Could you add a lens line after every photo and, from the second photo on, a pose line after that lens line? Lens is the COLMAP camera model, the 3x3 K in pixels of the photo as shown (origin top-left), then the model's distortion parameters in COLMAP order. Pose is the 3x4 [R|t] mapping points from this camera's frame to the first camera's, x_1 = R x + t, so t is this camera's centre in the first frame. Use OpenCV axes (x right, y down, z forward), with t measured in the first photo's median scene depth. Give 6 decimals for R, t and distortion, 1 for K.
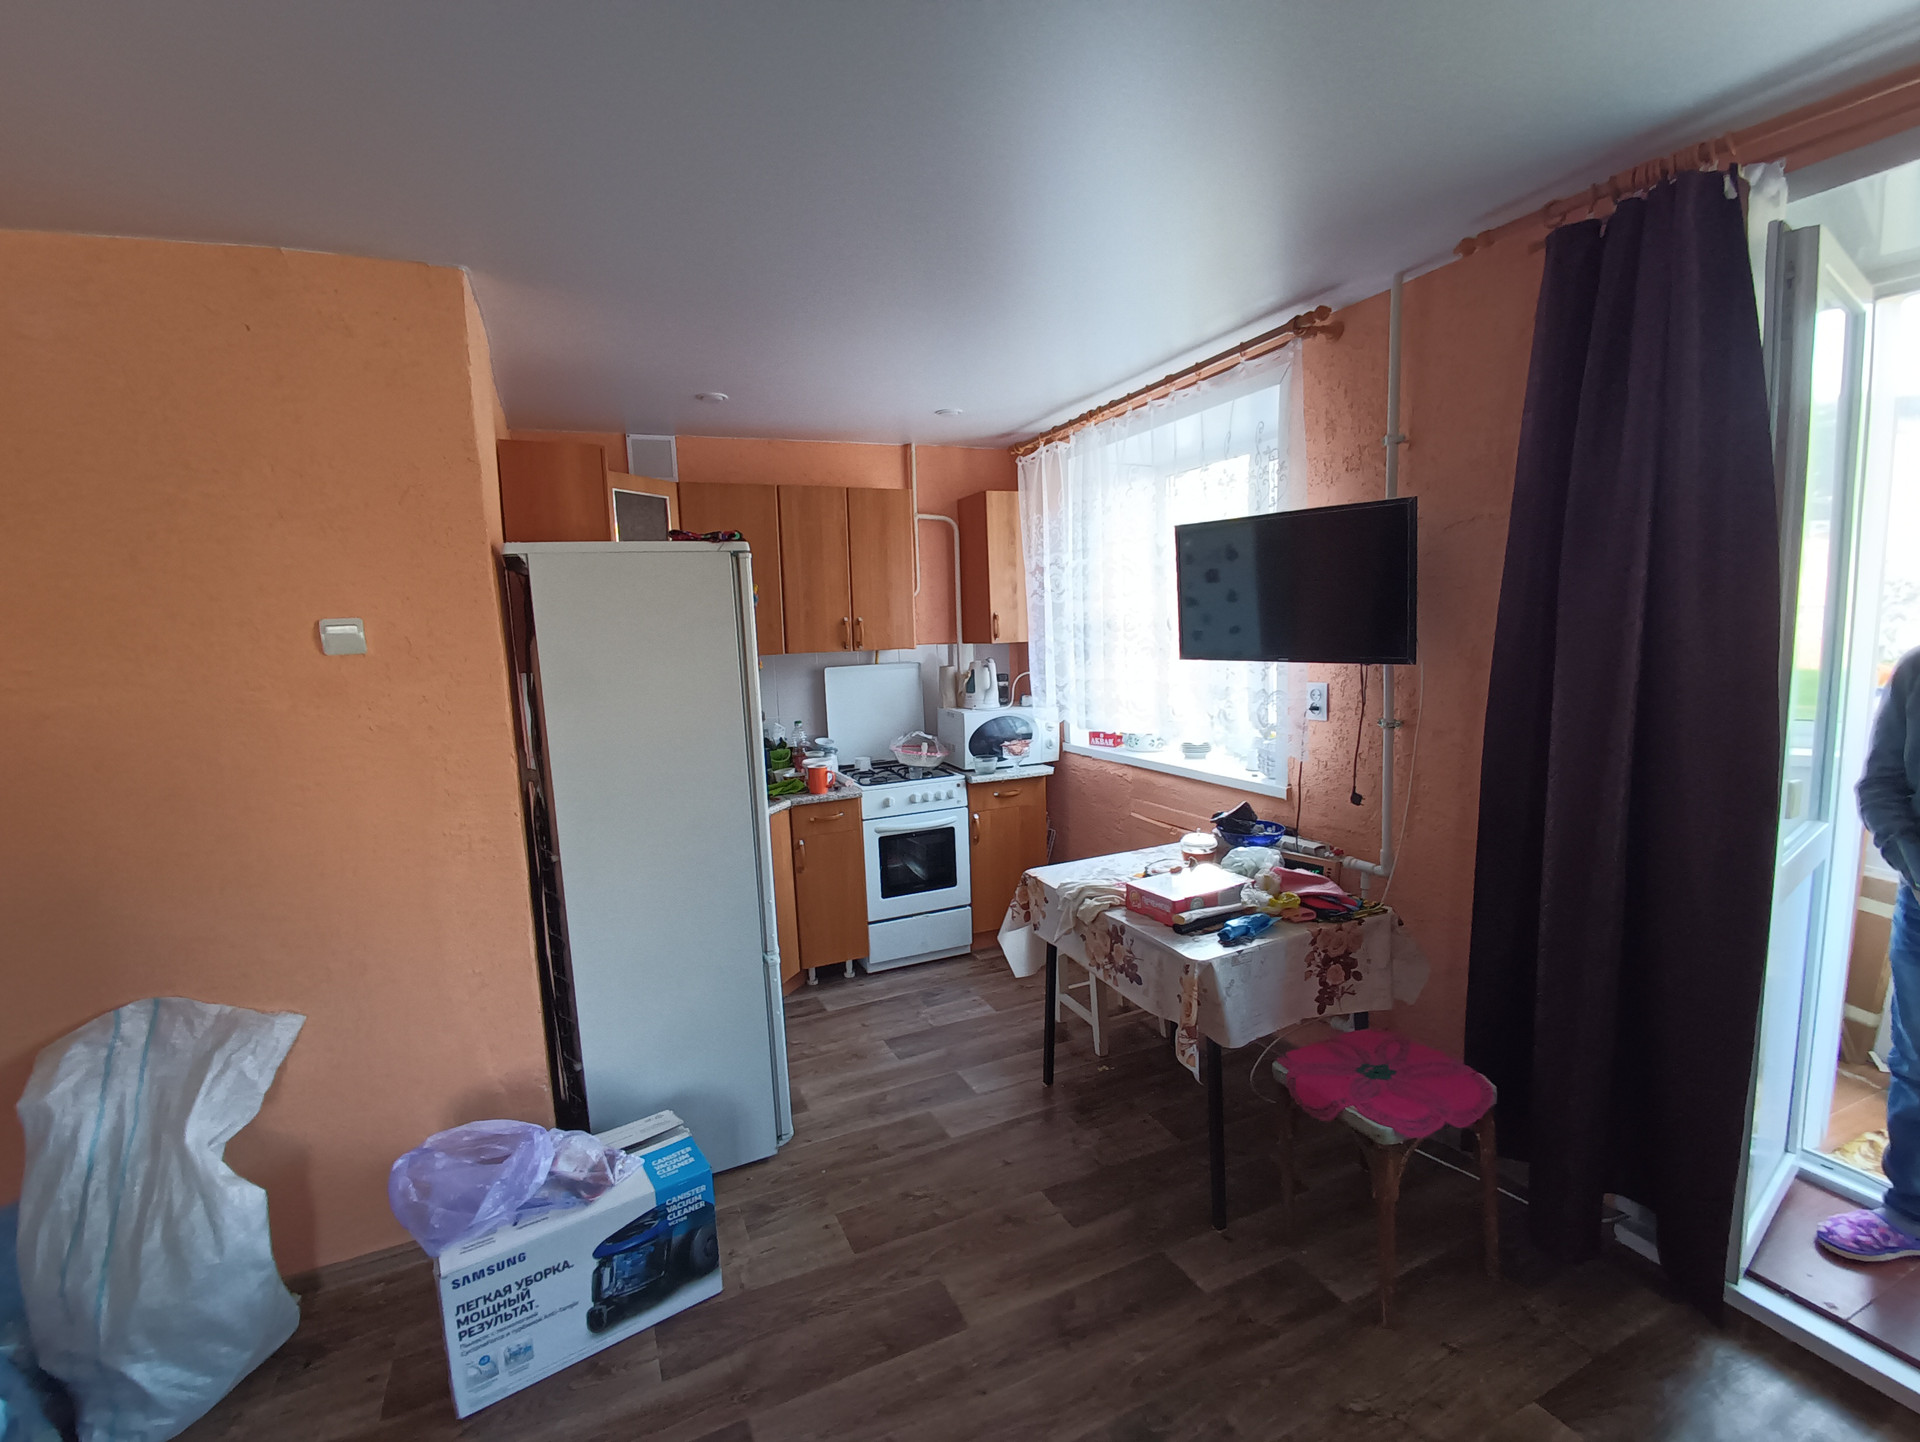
lens RADIAL K [[868.5, 0, 960.0], [0, 868.5, 728.0], [0, 0, 1]] dist [0.008562, -0.011147]
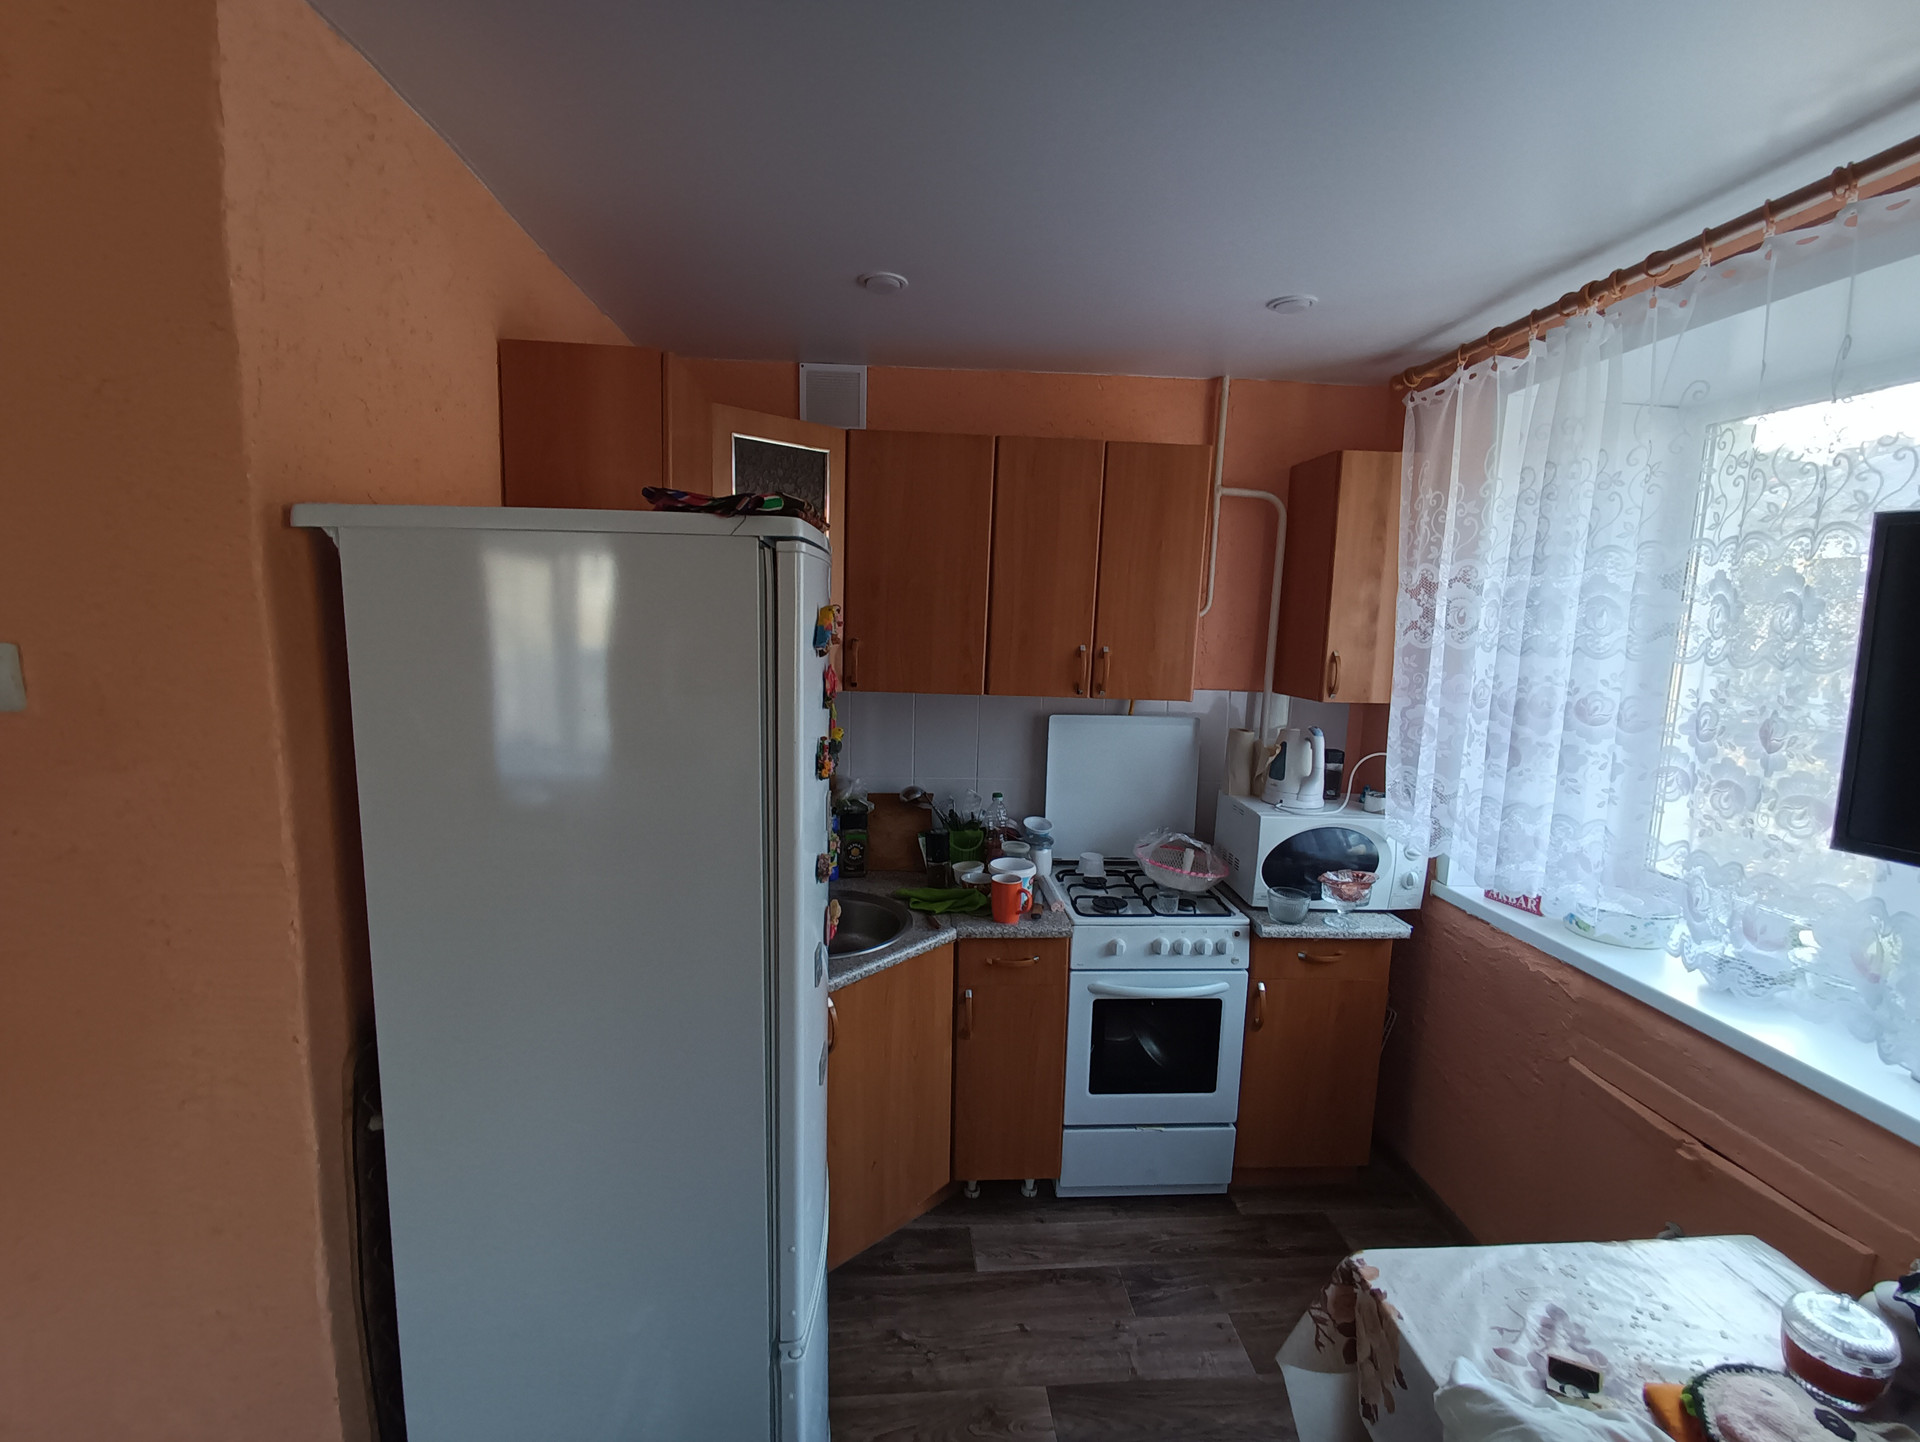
lens RADIAL K [[868.5, 0, 960.0], [0, 868.5, 728.0], [0, 0, 1]] dist [0.008562, -0.011147]
pose [[0.937997, 0.110601, -0.328525, 0.000306], [-0.105438, 0.993860, 0.033549, -0.076649], [0.330219, 0.003171, 0.943899, 0.355671]]
